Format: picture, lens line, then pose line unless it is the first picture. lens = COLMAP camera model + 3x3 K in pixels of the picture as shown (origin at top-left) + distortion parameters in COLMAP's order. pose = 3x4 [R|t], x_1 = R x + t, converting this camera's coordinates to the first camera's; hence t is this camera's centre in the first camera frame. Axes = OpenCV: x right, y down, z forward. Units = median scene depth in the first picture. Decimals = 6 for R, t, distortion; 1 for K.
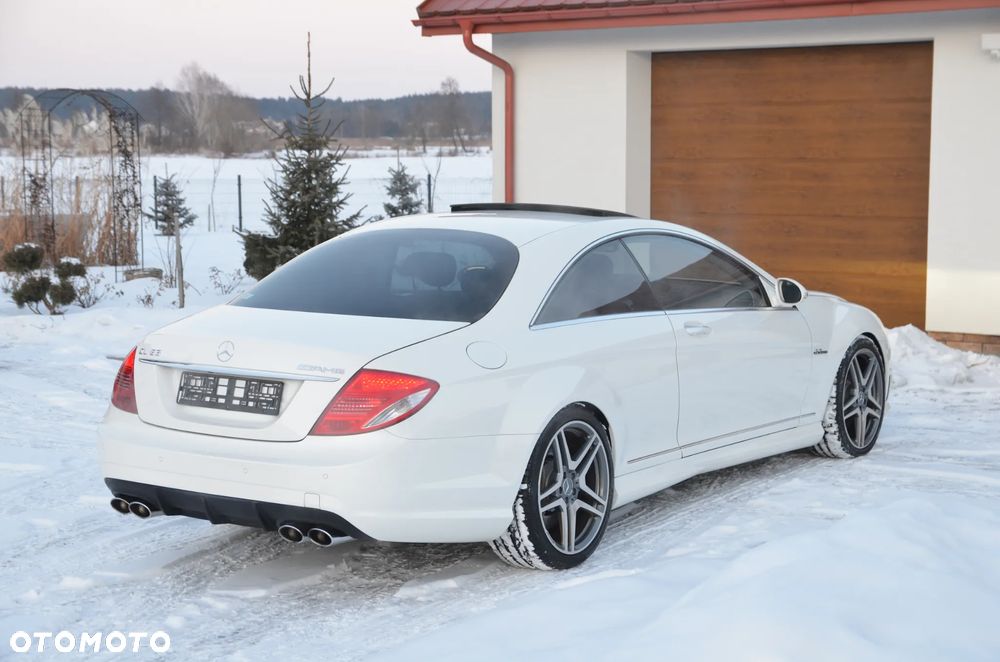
lens RADIAL K [[1755.7, 0, 503.3], [0, 1755.7, 344.1], [0, 0, 1]] dist [0.149073, -0.023139]
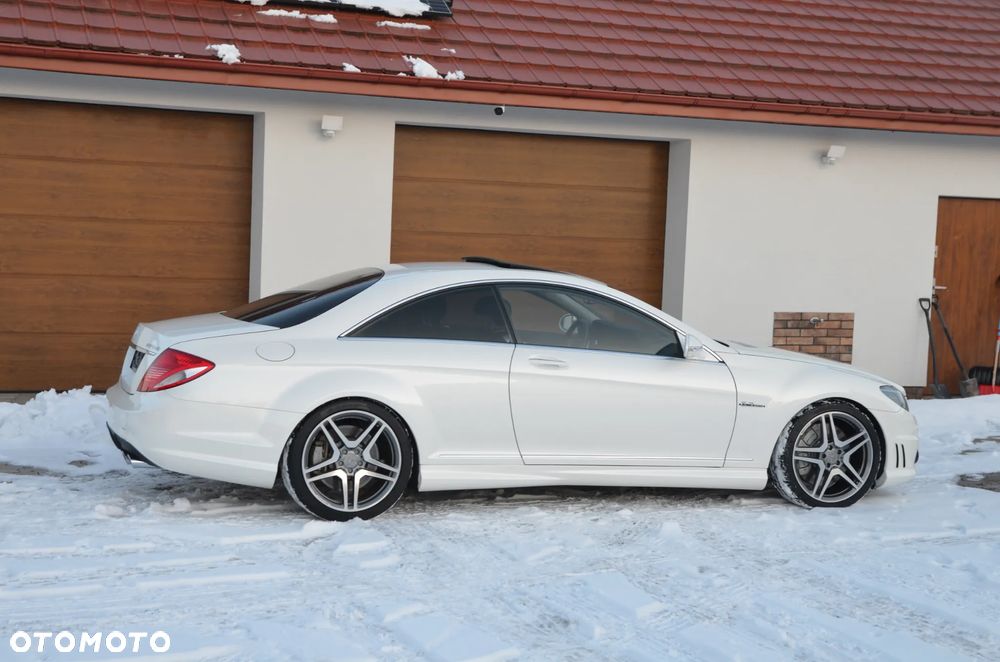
lens RADIAL K [[1573.2, 0, 500.0], [0, 1573.2, 331.0], [0, 0, 1]] dist [0.113663, 0.139556]
pose [[0.543905, -0.032352, 0.838523, -0.427806], [0.056783, 0.998385, 0.001688, -0.030462], [-0.837223, 0.046696, 0.544864, 0.326532]]
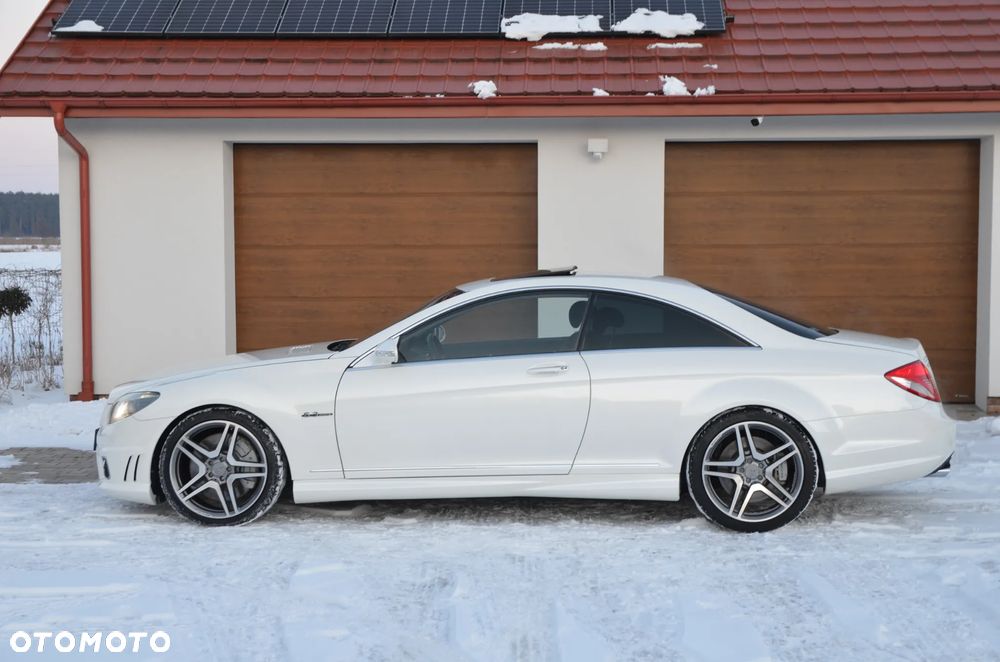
lens RADIAL K [[1632.2, 0, 500.0], [0, 1632.2, 331.0], [0, 0, 1]] dist [0.115996, 0.047547]
pose [[0.830531, -0.030455, 0.556139, -0.325870], [0.065178, 0.996958, -0.042742, -0.005302], [-0.553146, 0.071746, 0.829989, 0.130475]]
